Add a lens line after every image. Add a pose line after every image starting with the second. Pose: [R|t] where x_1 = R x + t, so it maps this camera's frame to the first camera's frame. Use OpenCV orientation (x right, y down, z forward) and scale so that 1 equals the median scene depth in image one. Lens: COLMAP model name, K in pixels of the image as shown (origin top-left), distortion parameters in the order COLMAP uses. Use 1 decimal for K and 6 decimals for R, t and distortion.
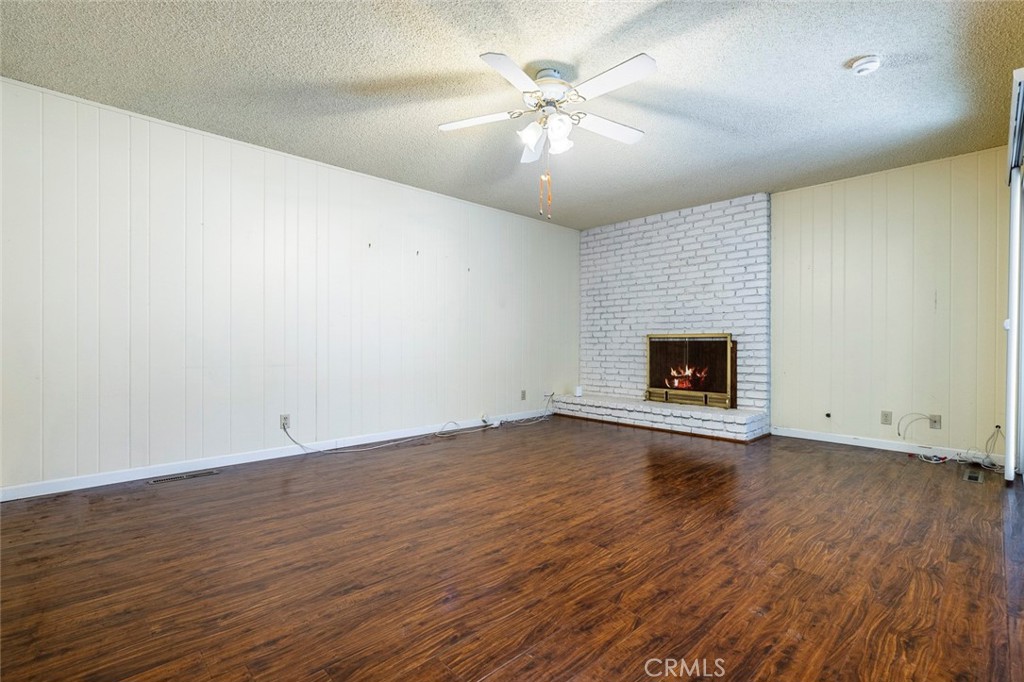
lens RADIAL K [[451.8, 0, 509.1], [0, 451.8, 347.0], [0, 0, 1]] dist [-0.005025, 0.000306]
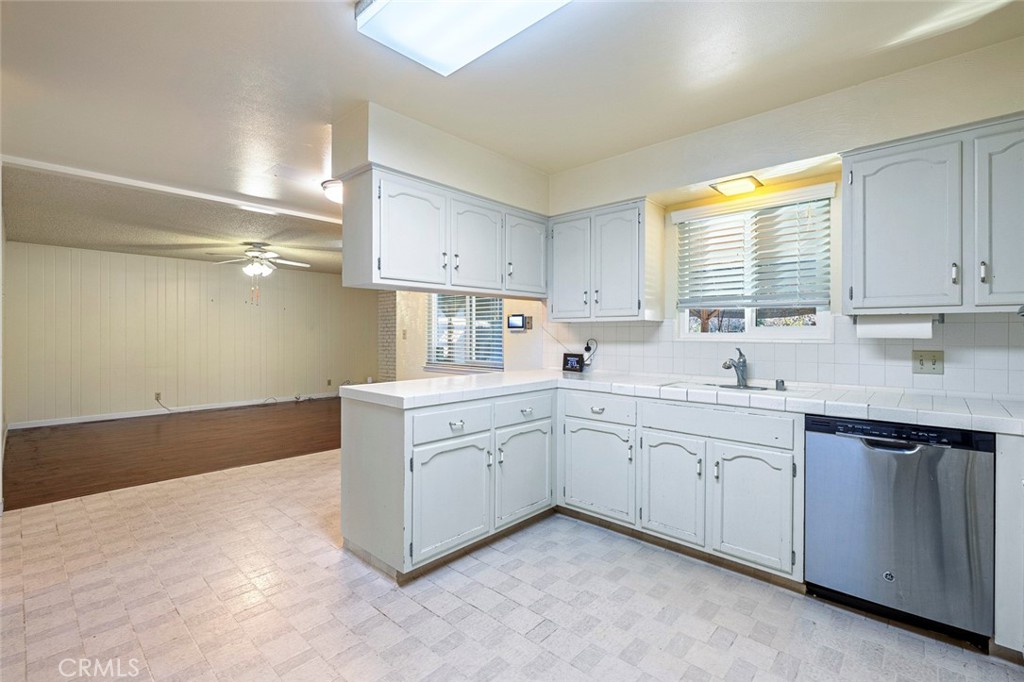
lens RADIAL K [[451.8, 0, 517.9], [0, 451.8, 337.2], [0, 0, 1]] dist [-0.005025, 0.000306]
pose [[0.997042, -0.008448, 0.076393, 1.449759], [0.009510, 0.999863, -0.013557, -0.073592], [-0.076268, 0.014243, 0.996986, -1.685643]]
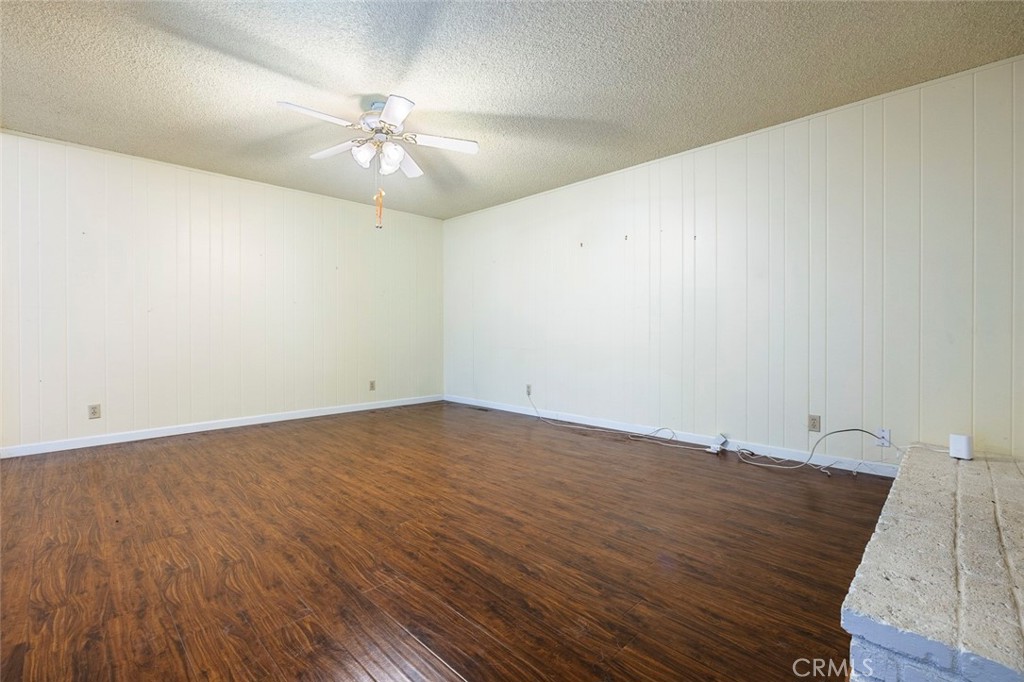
lens RADIAL K [[451.8, 0, 515.0], [0, 451.8, 332.9], [0, 0, 1]] dist [-0.005025, 0.000306]
pose [[0.047368, -0.001575, -0.998876, 1.448431], [-0.011319, 0.999934, -0.002113, -0.007634], [0.998813, 0.011406, 0.047348, 1.456875]]
